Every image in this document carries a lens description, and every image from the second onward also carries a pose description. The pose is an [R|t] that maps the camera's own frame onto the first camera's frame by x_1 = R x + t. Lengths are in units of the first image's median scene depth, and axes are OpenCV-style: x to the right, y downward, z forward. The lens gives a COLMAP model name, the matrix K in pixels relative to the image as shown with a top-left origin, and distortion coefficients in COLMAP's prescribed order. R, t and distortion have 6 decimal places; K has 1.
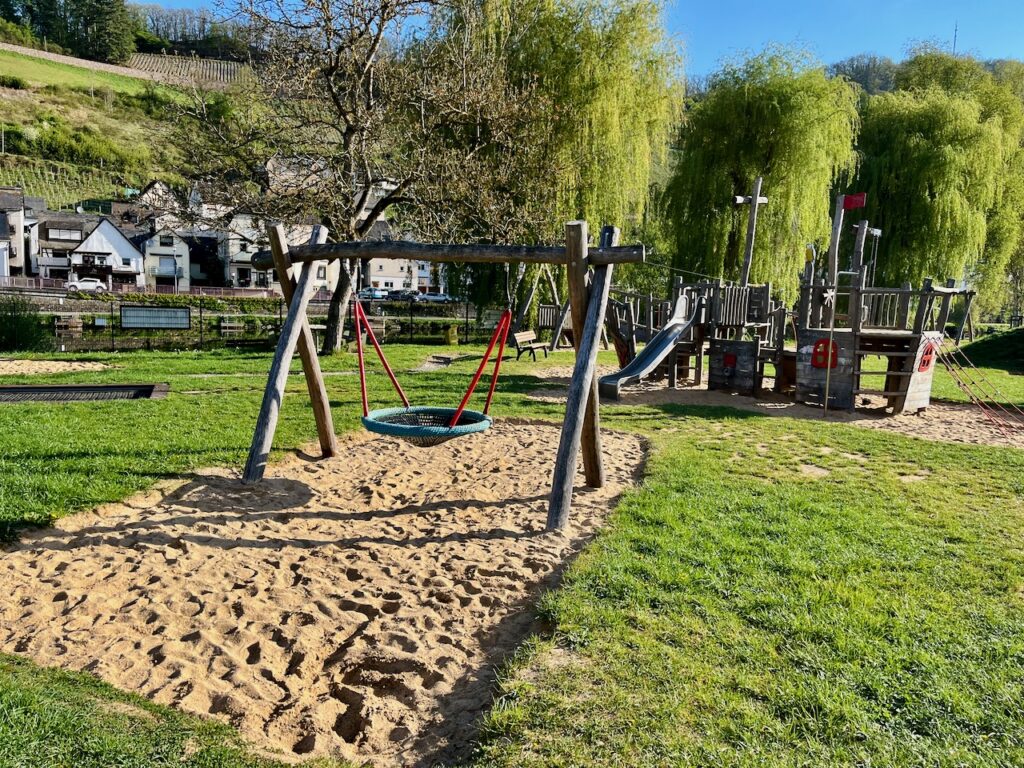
lens RADIAL K [[772.2, 0, 511.5], [0, 772.2, 389.8], [0, 0, 1]] dist [0.077379, -0.100993]
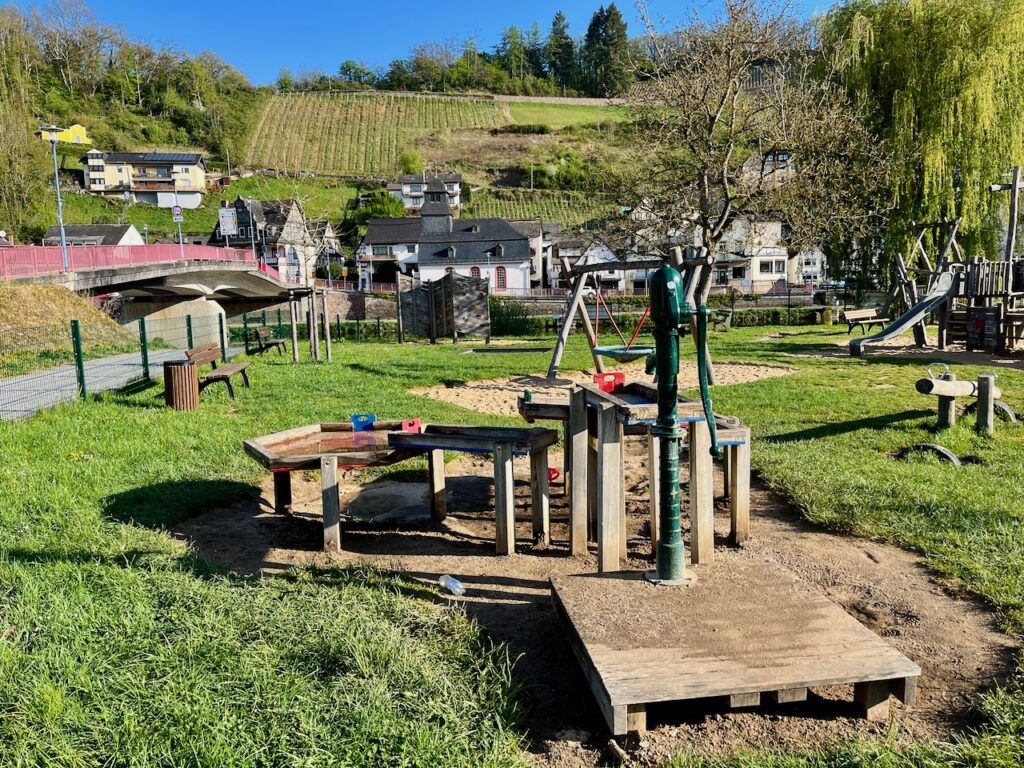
lens RADIAL K [[772.2, 0, 518.5], [0, 772.2, 387.4], [0, 0, 1]] dist [0.077379, -0.100993]
pose [[0.825881, 0.016125, -0.563615, 0.170003], [-0.014828, 0.999866, 0.006878, 0.027289], [0.563650, 0.002677, 0.826009, -0.174063]]
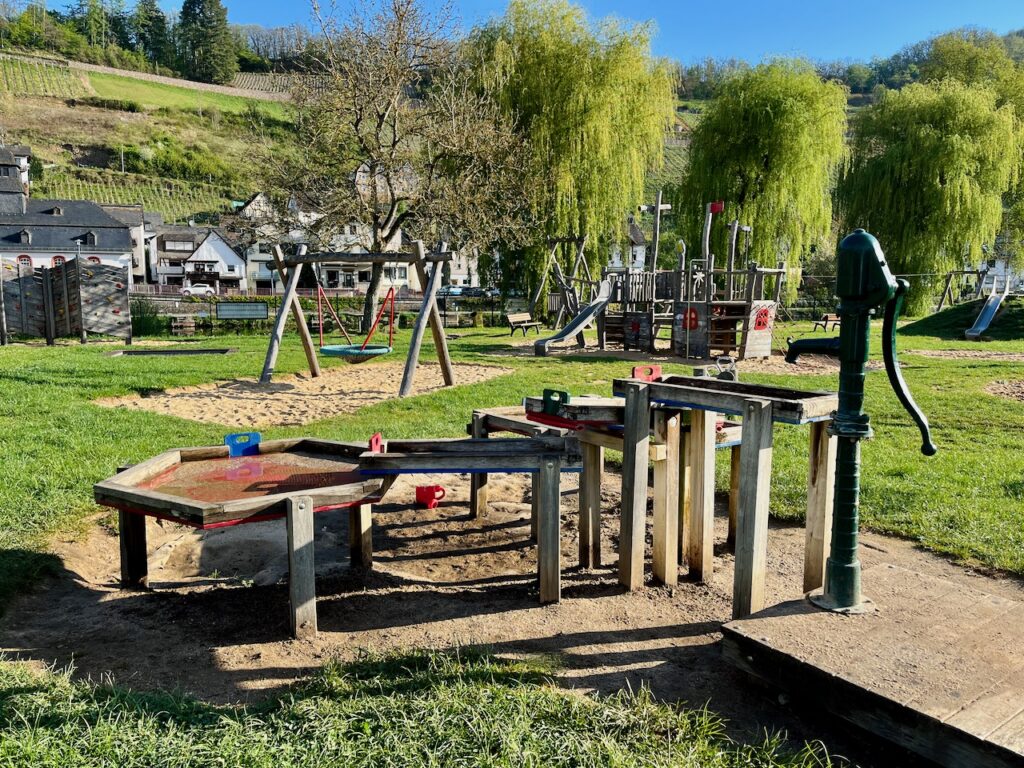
lens RADIAL K [[772.2, 0, 514.8], [0, 772.2, 387.8], [0, 0, 1]] dist [0.077379, -0.100993]
pose [[0.993174, -0.013889, -0.115809, 0.102595], [0.014291, 0.999894, 0.002647, 0.028066], [0.115760, -0.004284, 0.993268, -0.168687]]
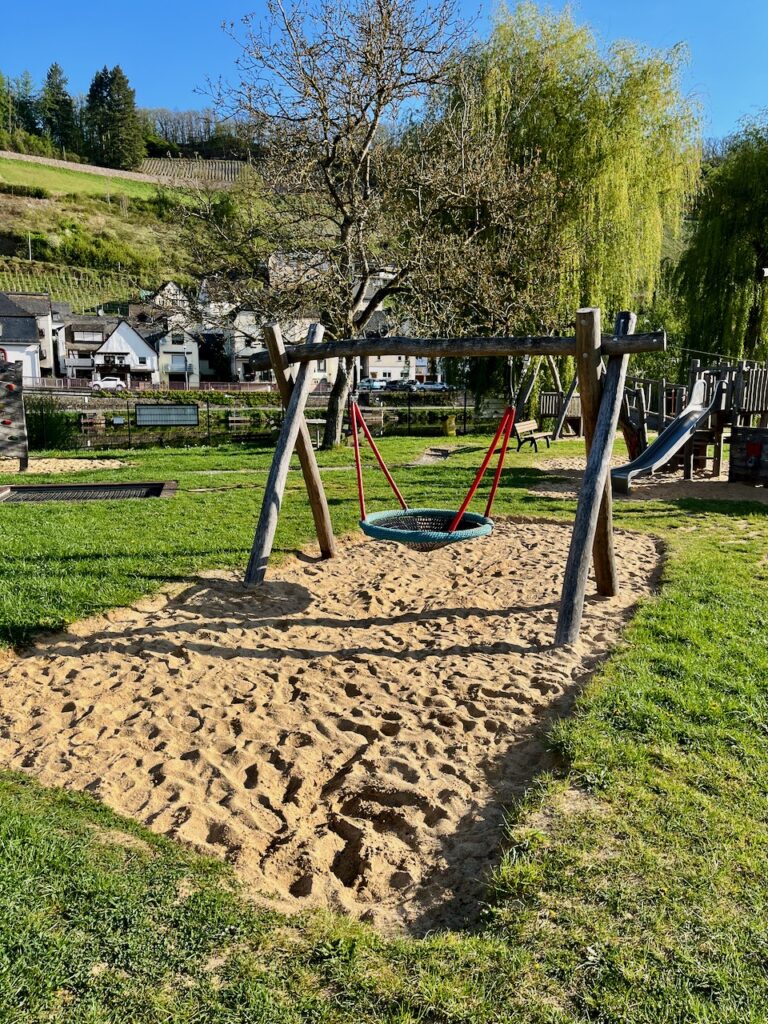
lens RADIAL K [[772.2, 0, 391.0], [0, 772.2, 507.2], [0, 0, 1]] dist [0.077379, -0.100993]
pose [[0.988315, -0.002793, -0.152400, -0.001214], [0.008482, 0.999291, 0.036691, -0.003617], [0.152189, -0.037555, 0.987638, 0.009829]]
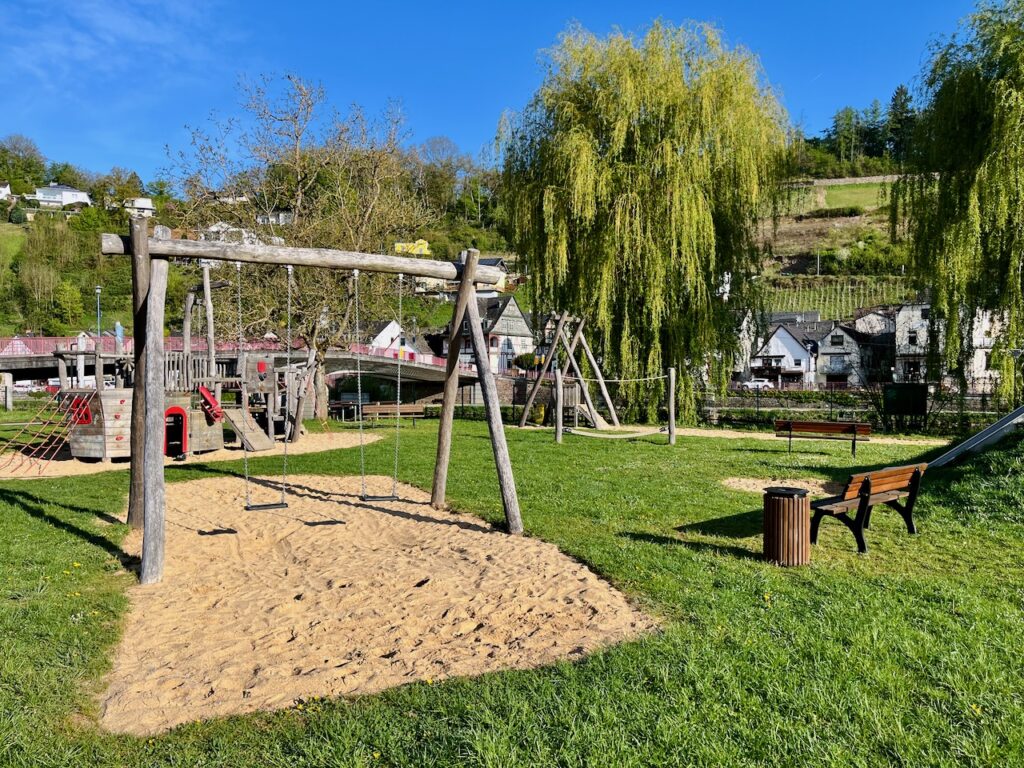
lens RADIAL K [[772.2, 0, 525.8], [0, 772.2, 396.4], [0, 0, 1]] dist [0.077379, -0.100993]
pose [[0.476919, -0.016529, -0.878792, 0.753813], [-0.091325, 0.993480, -0.068248, -0.017204], [0.874190, 0.112805, 0.472299, 0.406005]]
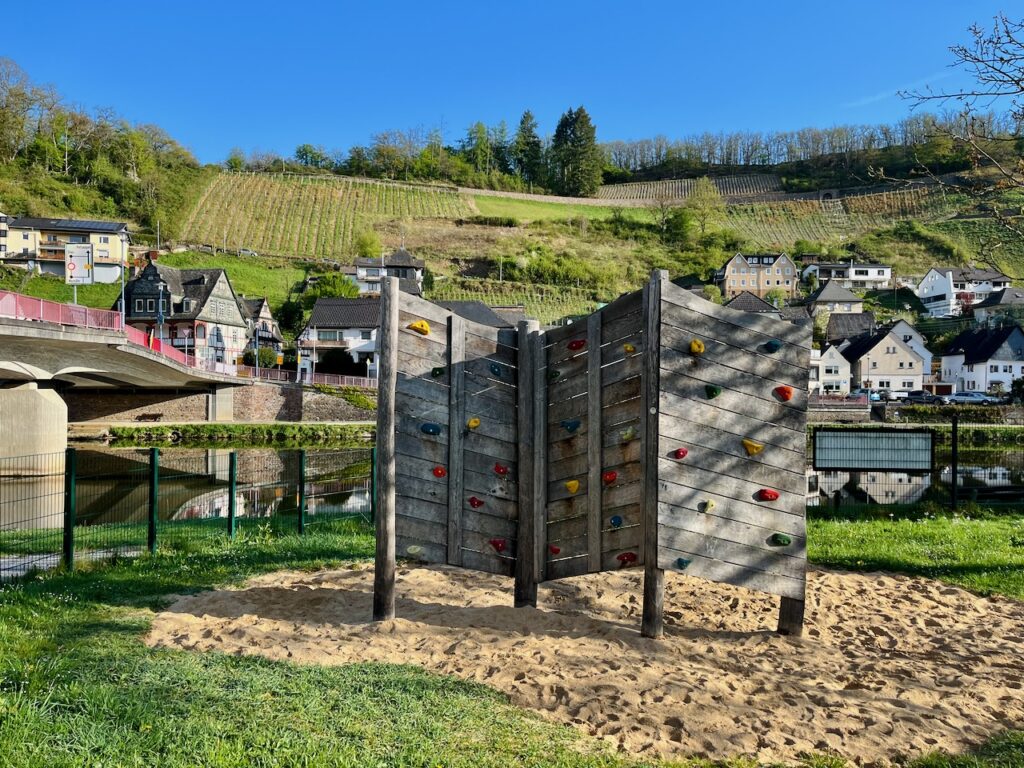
lens RADIAL K [[772.2, 0, 522.7], [0, 772.2, 389.8], [0, 0, 1]] dist [0.077379, -0.100993]
pose [[0.866036, -0.025401, -0.499335, -0.282876], [-0.040739, 0.991803, -0.121111, -0.041974], [0.498319, 0.125229, 0.857902, 0.293597]]
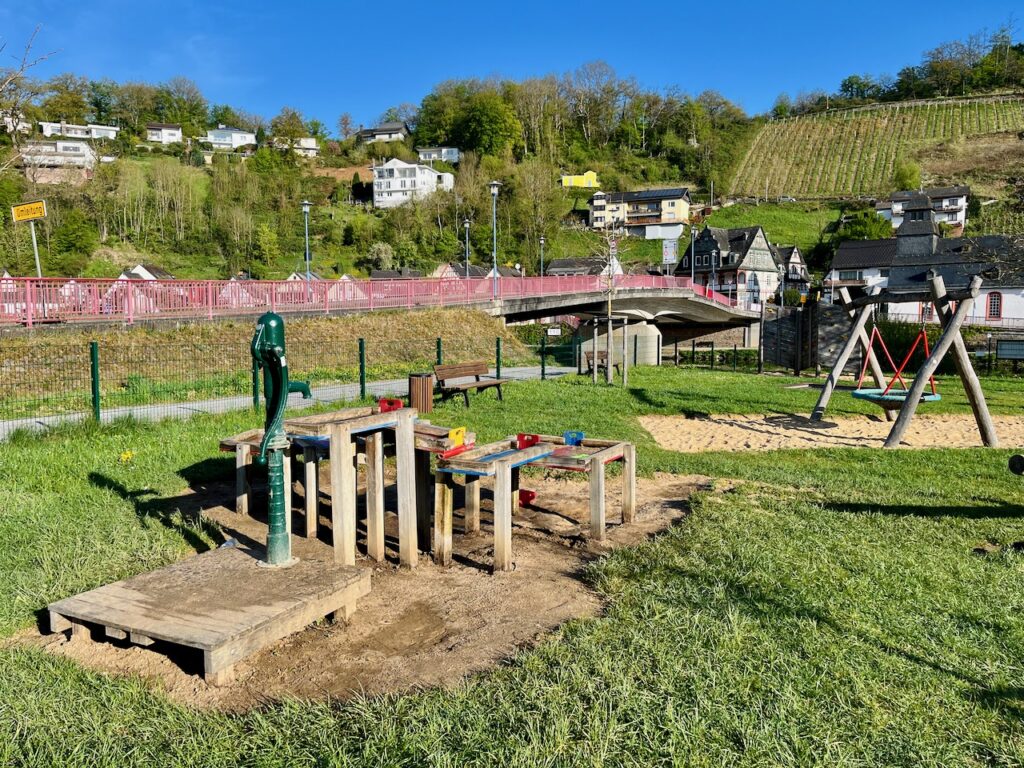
lens RADIAL K [[772.2, 0, 511.0], [0, 772.2, 388.1], [0, 0, 1]] dist [0.077379, -0.100993]
pose [[0.354315, 0.046710, -0.933959, 0.259905], [-0.099987, 0.994918, 0.011827, 0.019078], [0.929765, 0.089194, 0.357185, -0.088718]]
